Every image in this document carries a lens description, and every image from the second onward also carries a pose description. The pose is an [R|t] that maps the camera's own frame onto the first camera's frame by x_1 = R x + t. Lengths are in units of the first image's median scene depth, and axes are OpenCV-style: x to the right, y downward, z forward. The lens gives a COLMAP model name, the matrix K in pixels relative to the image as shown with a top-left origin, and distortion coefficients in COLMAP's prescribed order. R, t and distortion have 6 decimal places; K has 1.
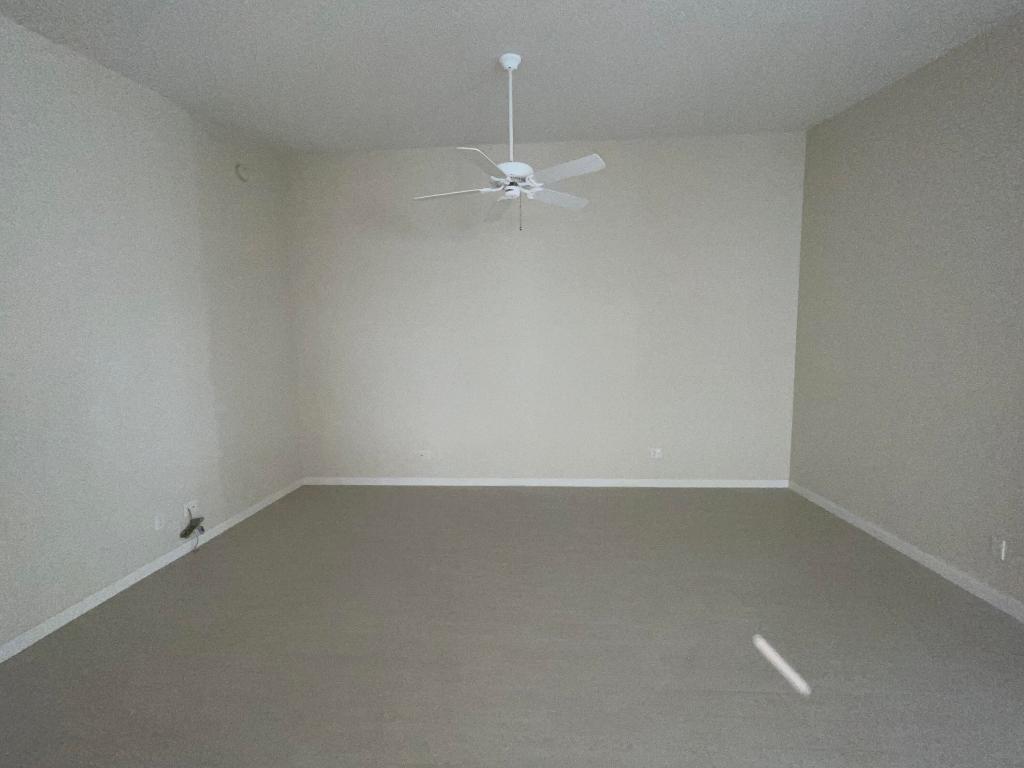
lens RADIAL K [[417.4, 0, 512.0], [0, 417.4, 384.0], [0, 0, 1]] dist [-0.003709, 0.000429]
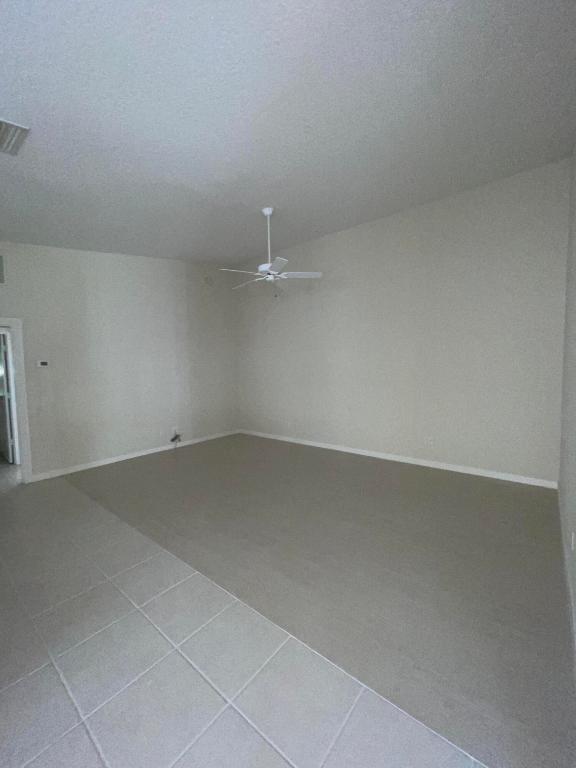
lens RADIAL K [[313.1, 0, 288.0], [0, 313.1, 384.0], [0, 0, 1]] dist [-0.003709, 0.000429]
pose [[0.829394, 0.042109, -0.557075, 0.697202], [-0.051041, 0.998696, -0.000502, 0.014984], [0.556328, 0.028850, 0.830462, -0.097759]]
